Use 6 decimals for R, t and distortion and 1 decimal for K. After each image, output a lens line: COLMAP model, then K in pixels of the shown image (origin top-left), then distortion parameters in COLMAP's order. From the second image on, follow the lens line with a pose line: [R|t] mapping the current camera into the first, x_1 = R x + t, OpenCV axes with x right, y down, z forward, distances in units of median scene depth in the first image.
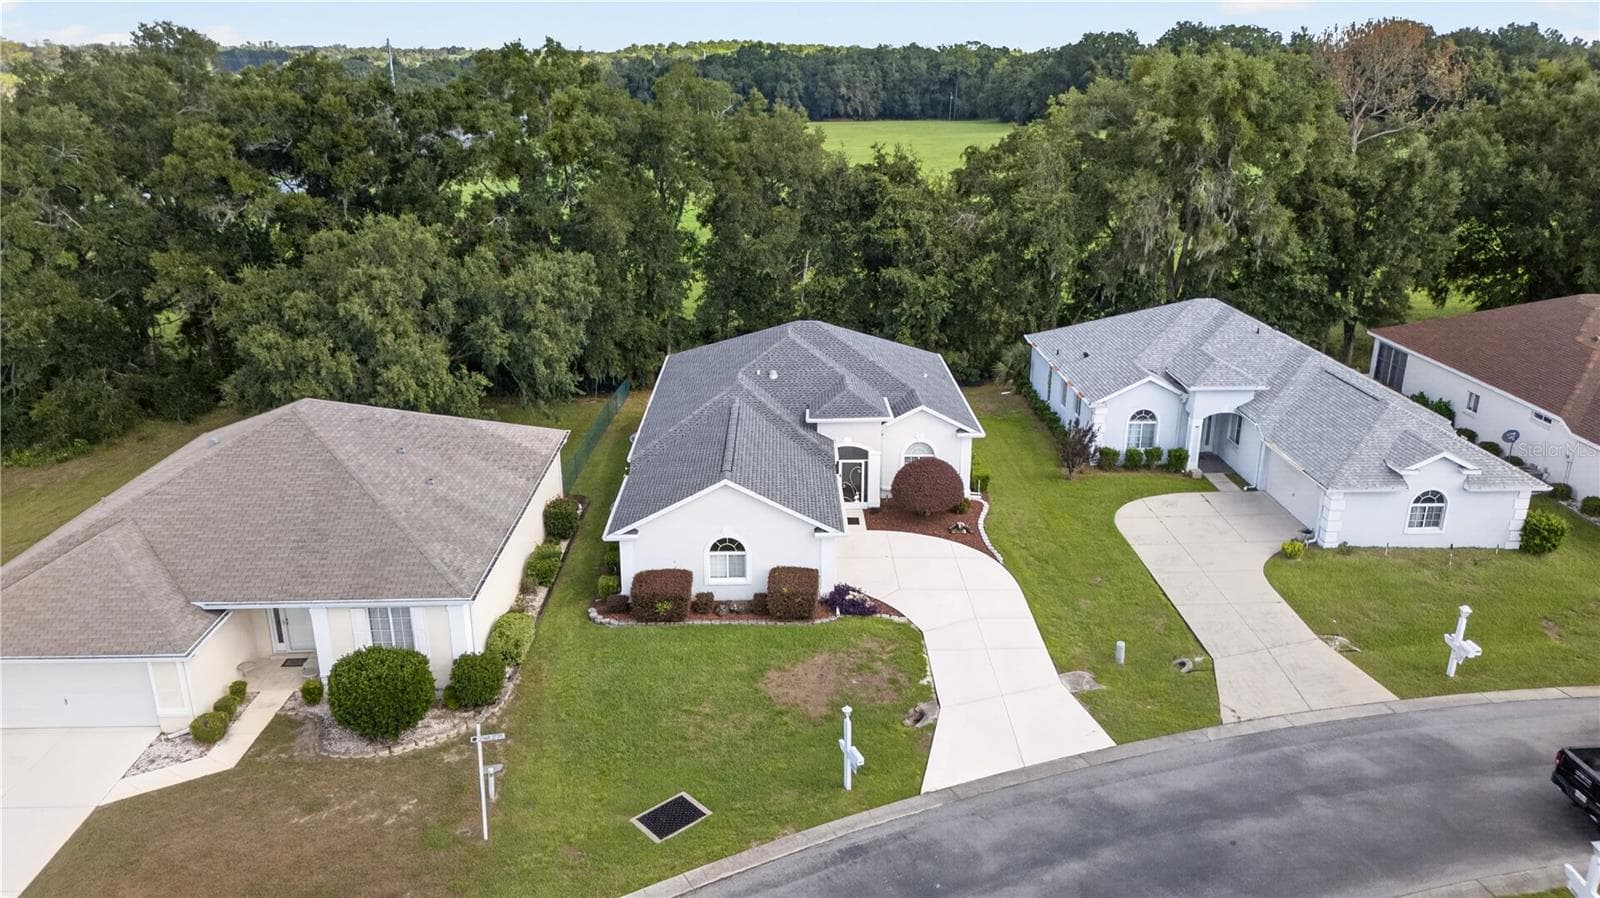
lens RADIAL K [[1128.5, 0, 802.5], [0, 1128.5, 445.3], [0, 0, 1]] dist [0.080943, -0.095864]
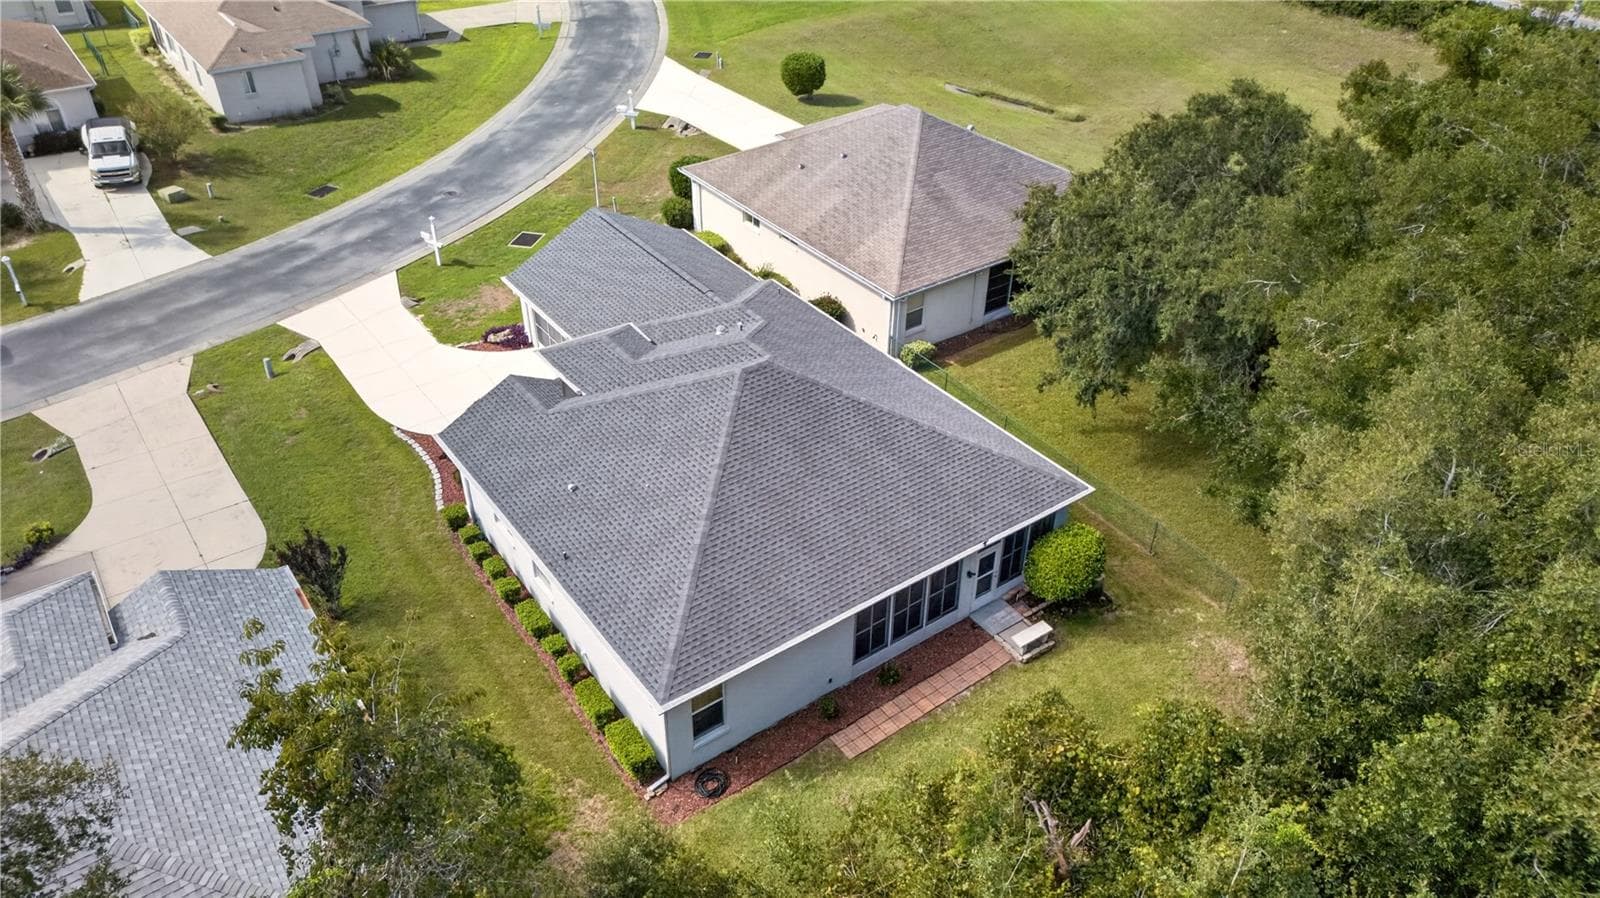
lens RADIAL K [[1128.5, 0, 802.5], [0, 1128.5, 445.3], [0, 0, 1]] dist [0.080943, -0.095864]
pose [[-0.825196, 0.316987, -0.467516, 0.337427], [-0.191363, 0.621851, 0.759396, -0.664613], [0.531444, 0.716115, -0.452489, 1.591952]]
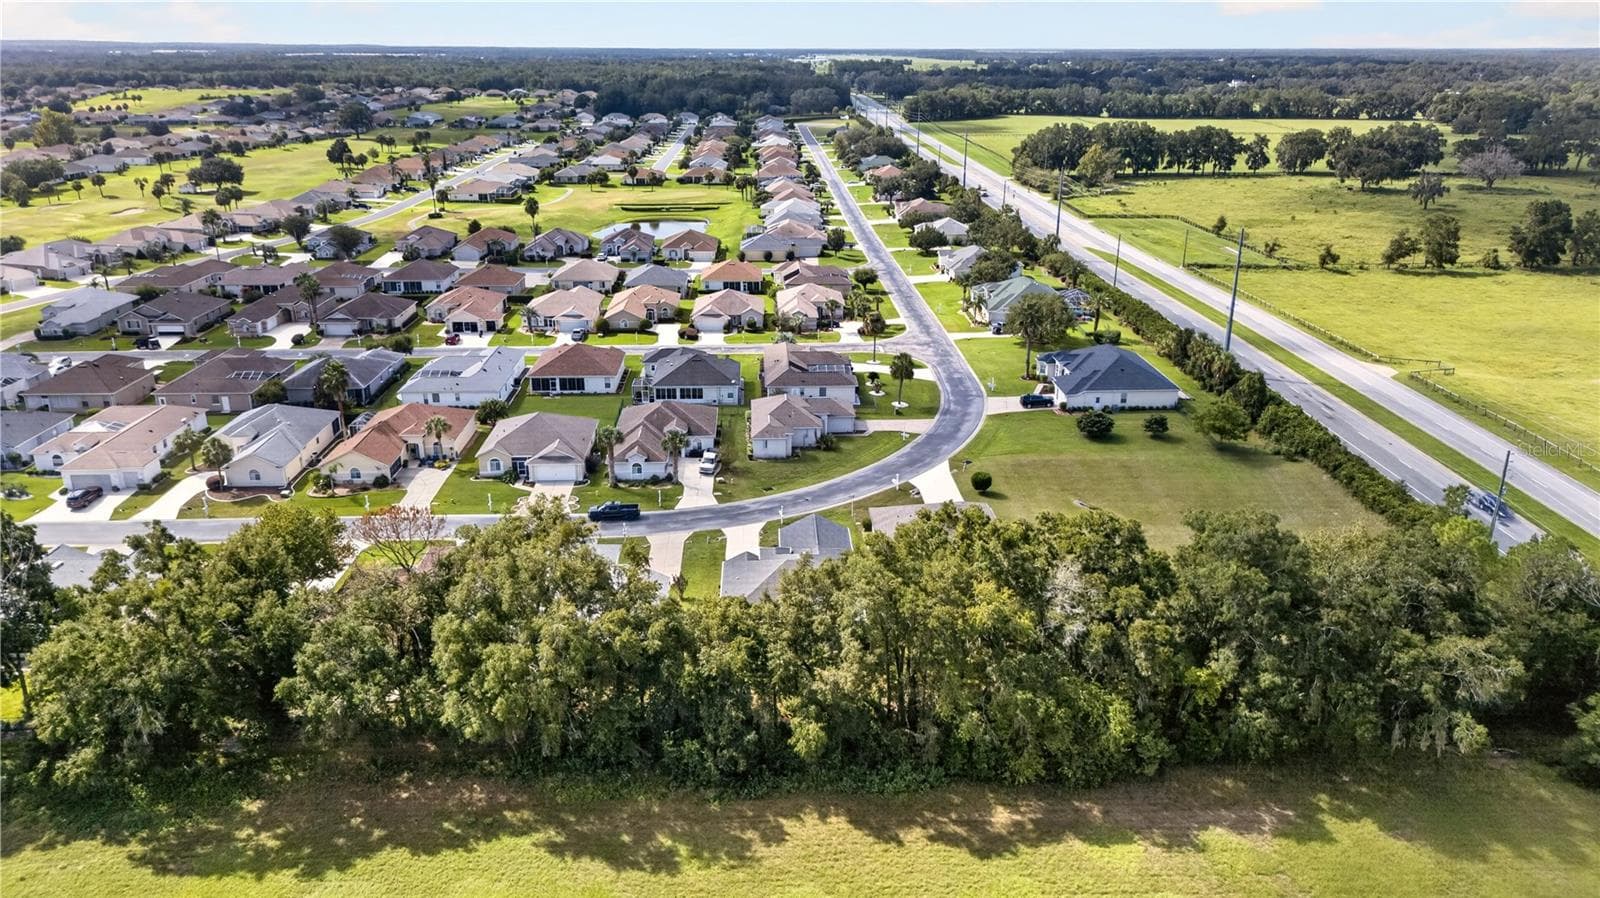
lens RADIAL K [[1116.2, 0, 805.3], [0, 1116.2, 452.9], [0, 0, 1]] dist [0.084454, -0.088751]
pose [[-0.999871, 0.001658, -0.015985, 0.012075], [-0.008701, 0.780383, 0.625241, -1.993226], [0.013511, 0.625300, -0.780268, 3.122111]]
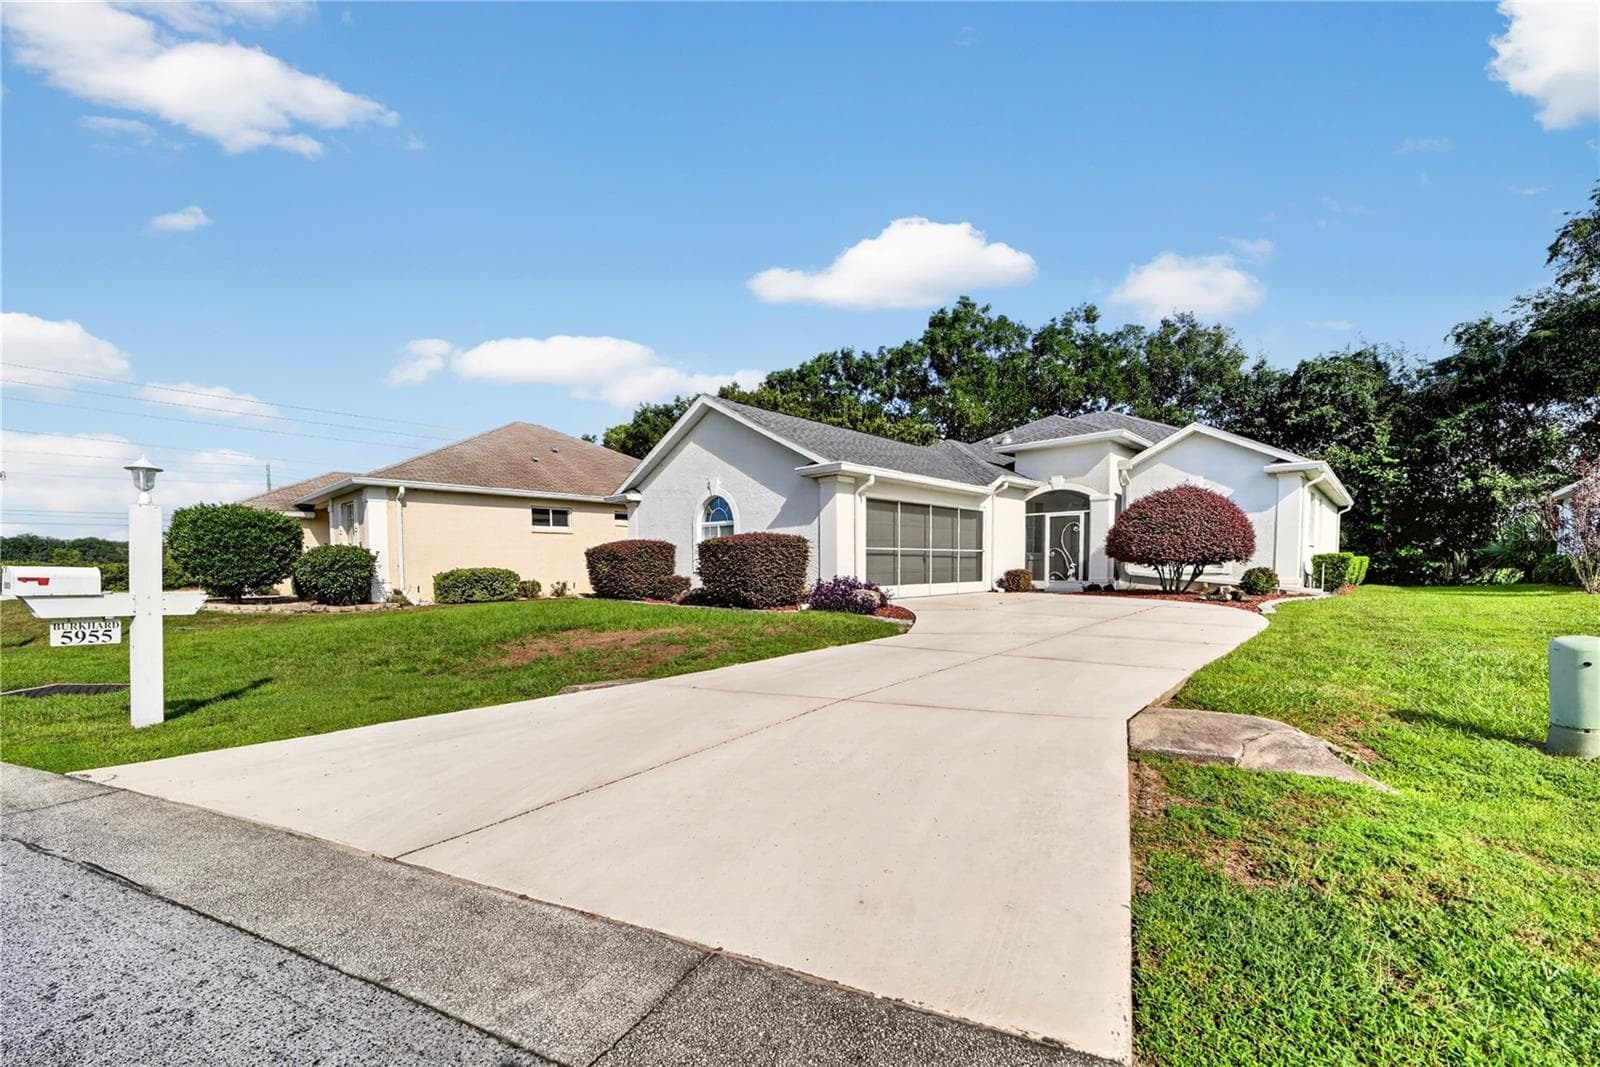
lens RADIAL K [[654.8, 0, 791.2], [0, 654.8, 593.4], [0, 0, 1]] dist [-0.022802, 0.000069]
pose [[0.708693, 0.024900, -0.705077, 0.216537], [-0.222219, 0.956387, -0.189583, 0.179619], [0.669606, 0.291038, 0.683318, 0.691626]]
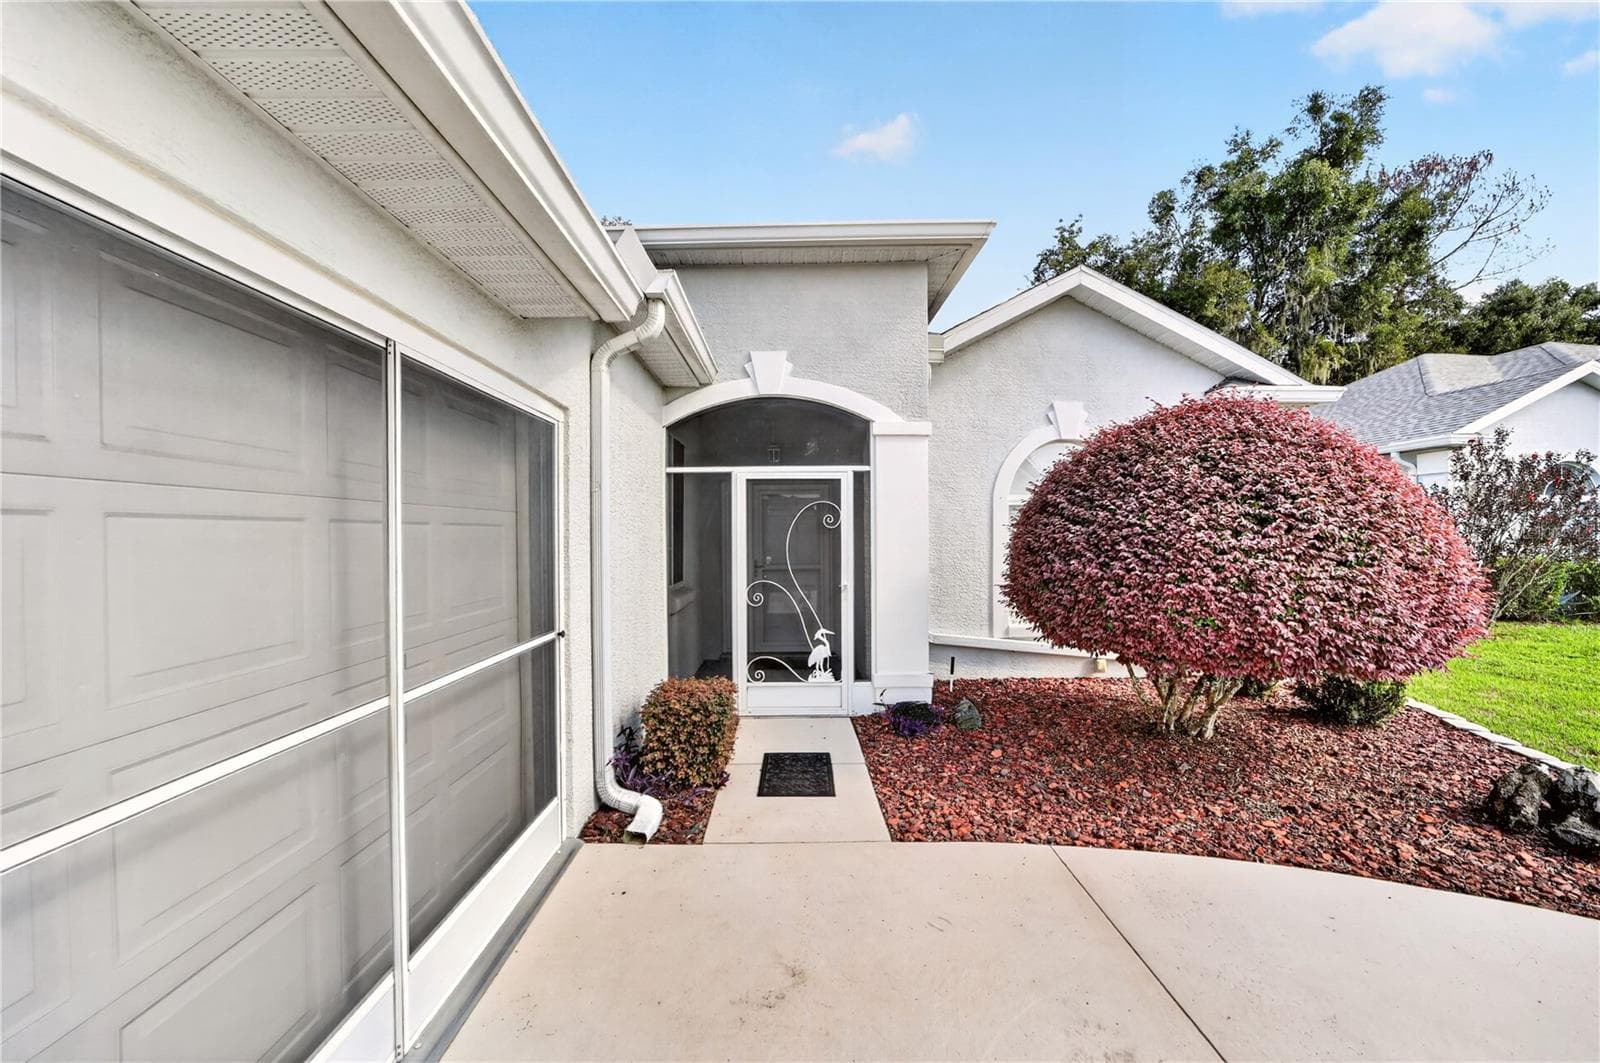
lens RADIAL K [[627.2, 0, 800.0], [0, 627.2, 531.5], [0, 0, 1]] dist [-0.020344, -0.000048]
pose [[0.999965, -0.006052, -0.005786, 0.049154], [0.003815, 0.944475, -0.328560, 0.067847], [0.007453, 0.328527, 0.944465, 0.958412]]
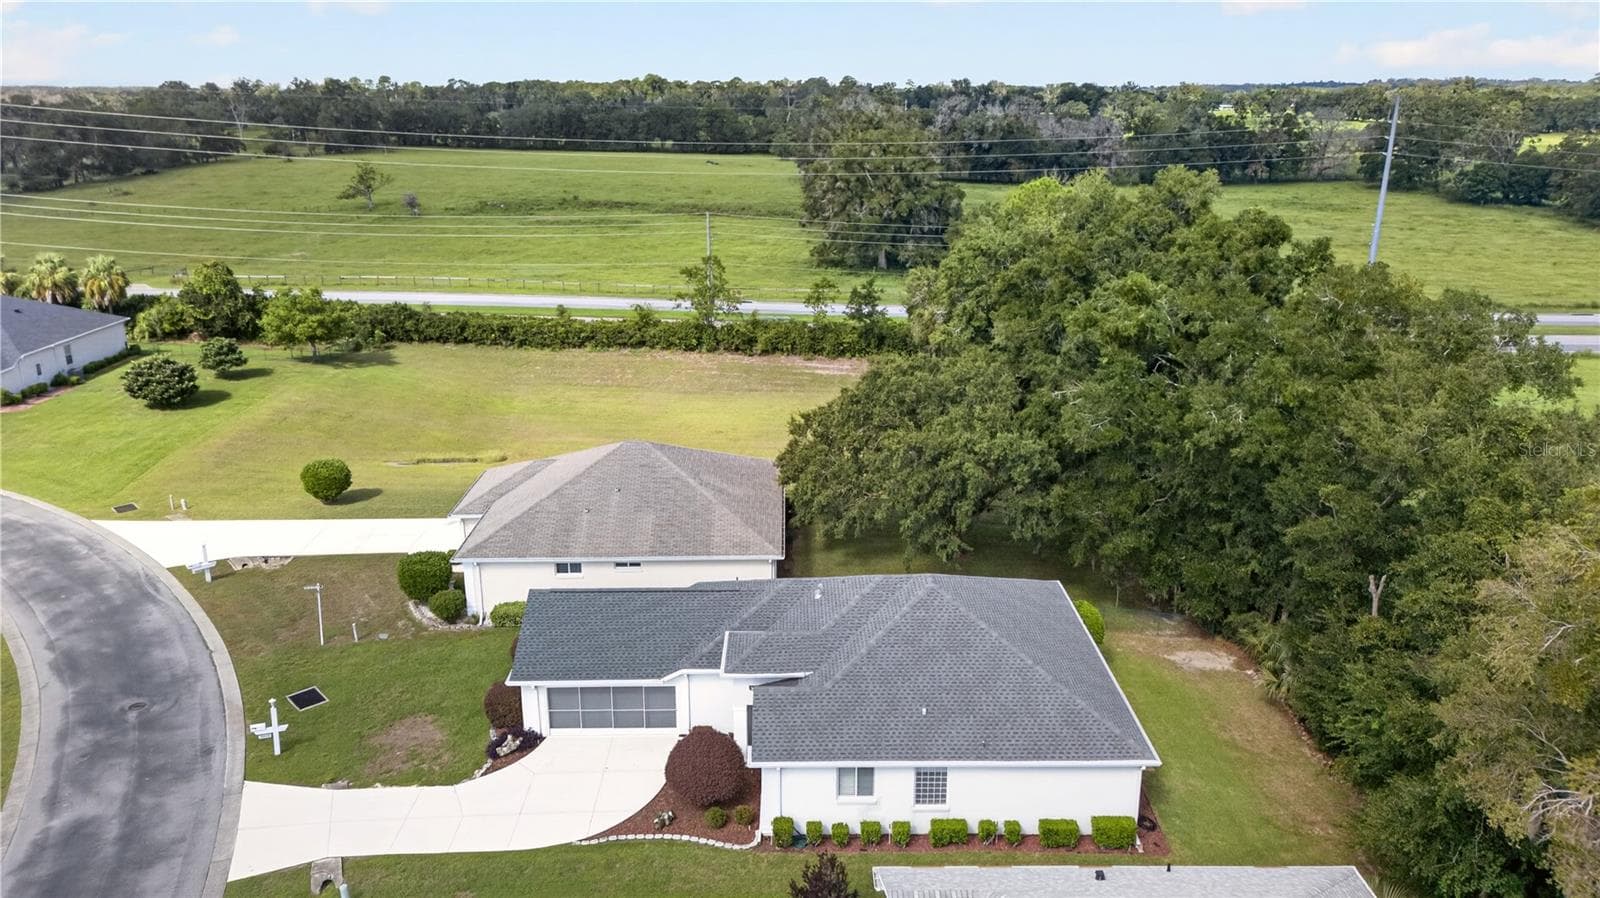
lens RADIAL K [[1128.5, 0, 802.5], [0, 1128.5, 445.3], [0, 0, 1]] dist [0.080943, -0.095864]
pose [[-0.015294, 0.297806, -0.954504, 0.927678], [-0.321781, 0.902365, 0.286694, -0.491569], [0.946691, 0.311526, 0.082028, 0.978284]]
